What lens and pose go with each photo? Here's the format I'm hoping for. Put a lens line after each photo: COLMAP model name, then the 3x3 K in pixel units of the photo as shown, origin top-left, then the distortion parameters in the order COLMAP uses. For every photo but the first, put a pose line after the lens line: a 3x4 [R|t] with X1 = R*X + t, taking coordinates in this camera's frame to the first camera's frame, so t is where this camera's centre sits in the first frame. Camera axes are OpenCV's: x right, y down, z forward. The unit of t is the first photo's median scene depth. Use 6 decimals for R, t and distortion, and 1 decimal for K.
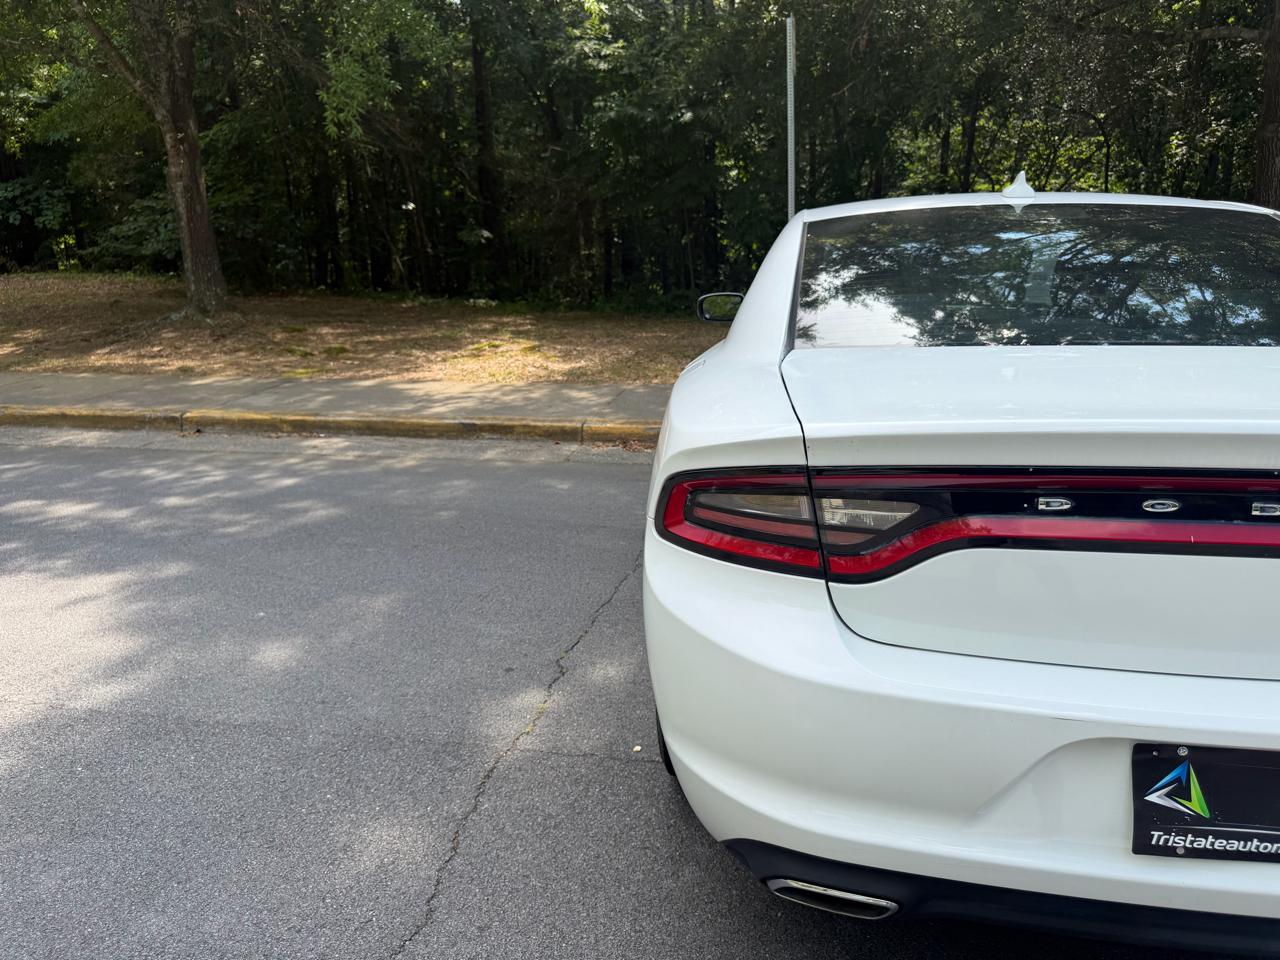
lens RADIAL K [[900.9, 0, 646.9], [0, 900.9, 476.4], [0, 0, 1]] dist [0.031018, -0.037628]
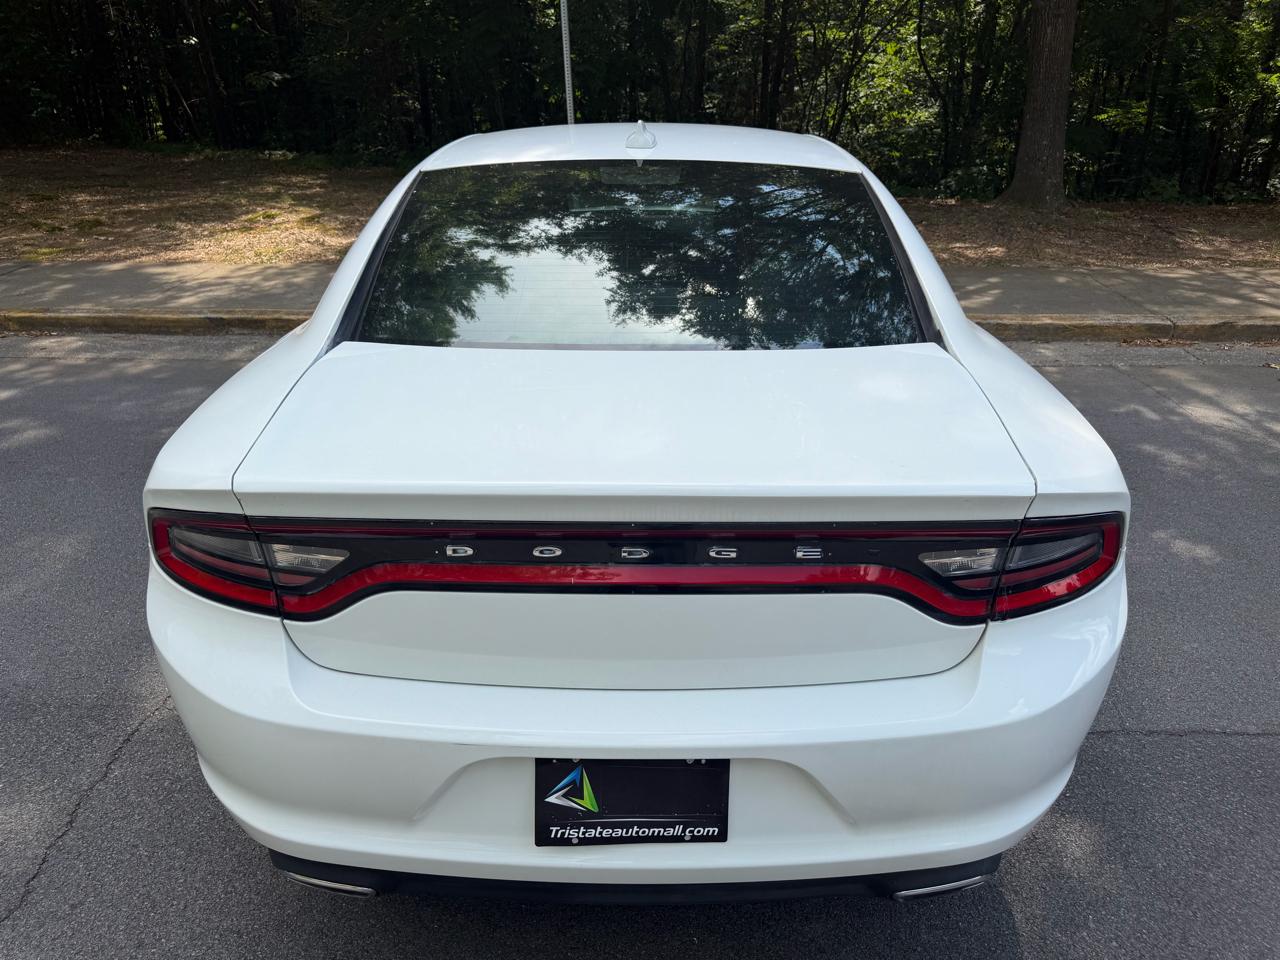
lens RADIAL K [[906.7, 0, 636.8], [0, 906.7, 465.9], [0, 0, 1]] dist [-0.009366, -0.002647]
pose [[0.988385, -0.046989, 0.144522, 0.092256], [0.024108, 0.987435, 0.156174, -0.042533], [-0.150044, -0.150876, 0.977099, -0.012990]]
